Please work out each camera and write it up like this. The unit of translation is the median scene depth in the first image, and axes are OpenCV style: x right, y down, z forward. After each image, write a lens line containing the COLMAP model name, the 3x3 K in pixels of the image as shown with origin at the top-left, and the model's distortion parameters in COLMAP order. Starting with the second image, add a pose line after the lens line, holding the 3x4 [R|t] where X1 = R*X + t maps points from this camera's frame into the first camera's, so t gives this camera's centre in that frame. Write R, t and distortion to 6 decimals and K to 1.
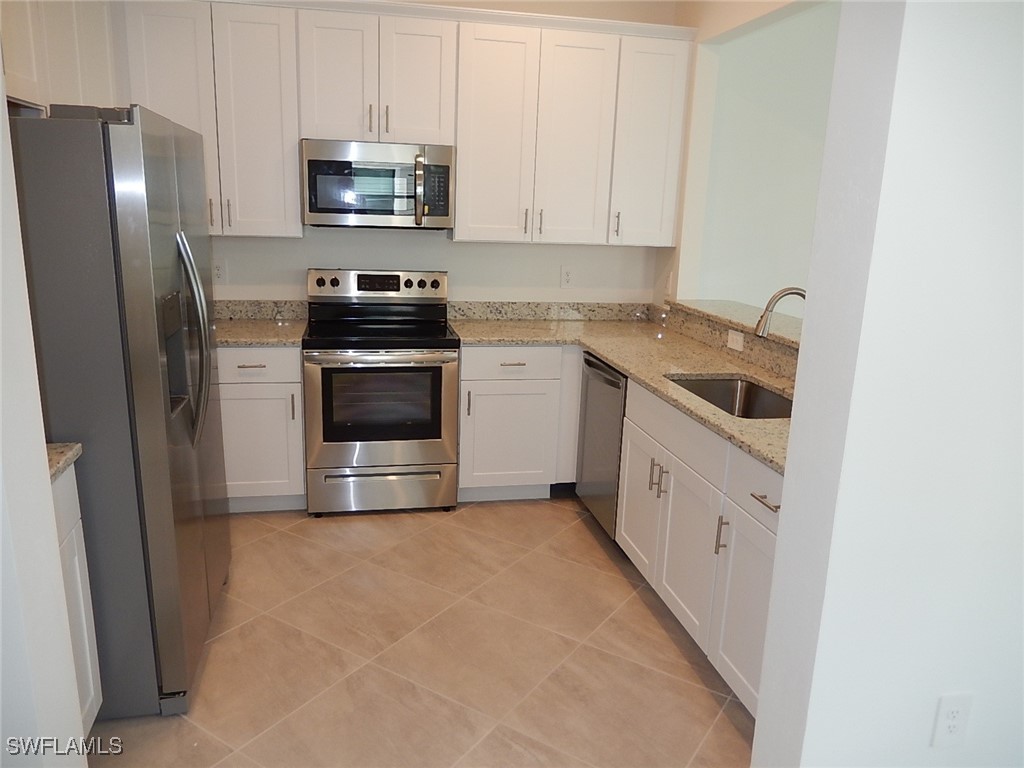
lens RADIAL K [[751.4, 0, 516.0], [0, 751.4, 387.6], [0, 0, 1]] dist [-0.030136, 0.001874]
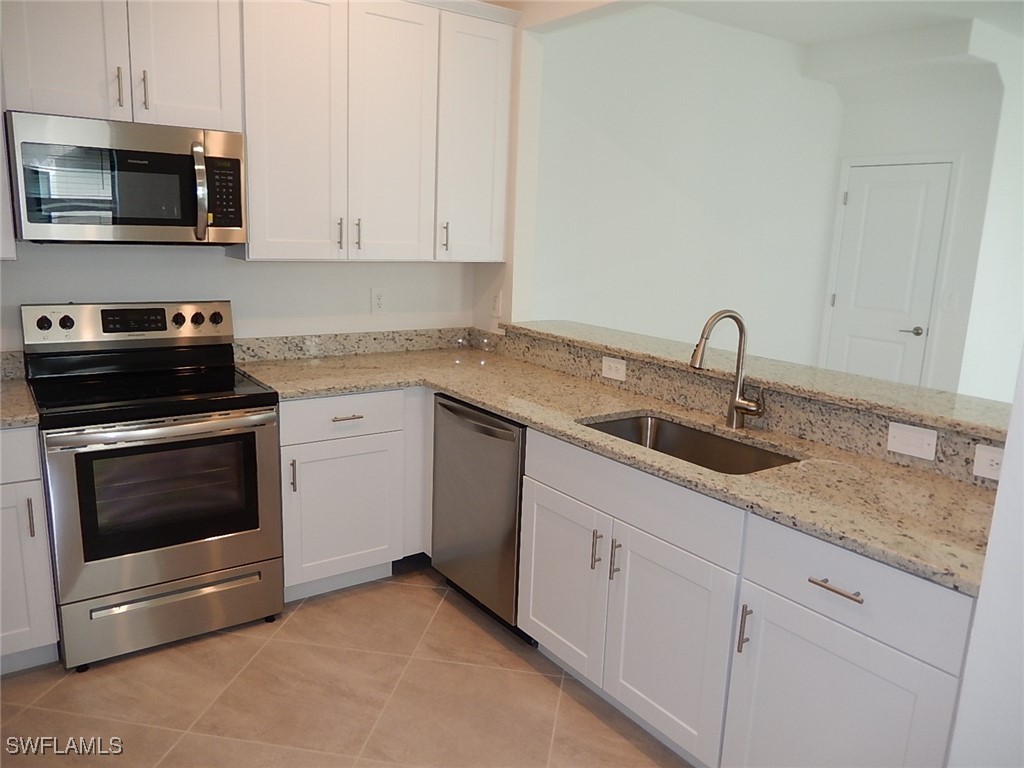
lens RADIAL K [[751.4, 0, 516.0], [0, 751.4, 387.6], [0, 0, 1]] dist [-0.030136, 0.001874]
pose [[0.914378, -0.082734, 0.396318, -0.149114], [0.087783, 0.996125, 0.005418, -0.051401], [-0.395230, 0.029836, 0.918097, 0.221299]]
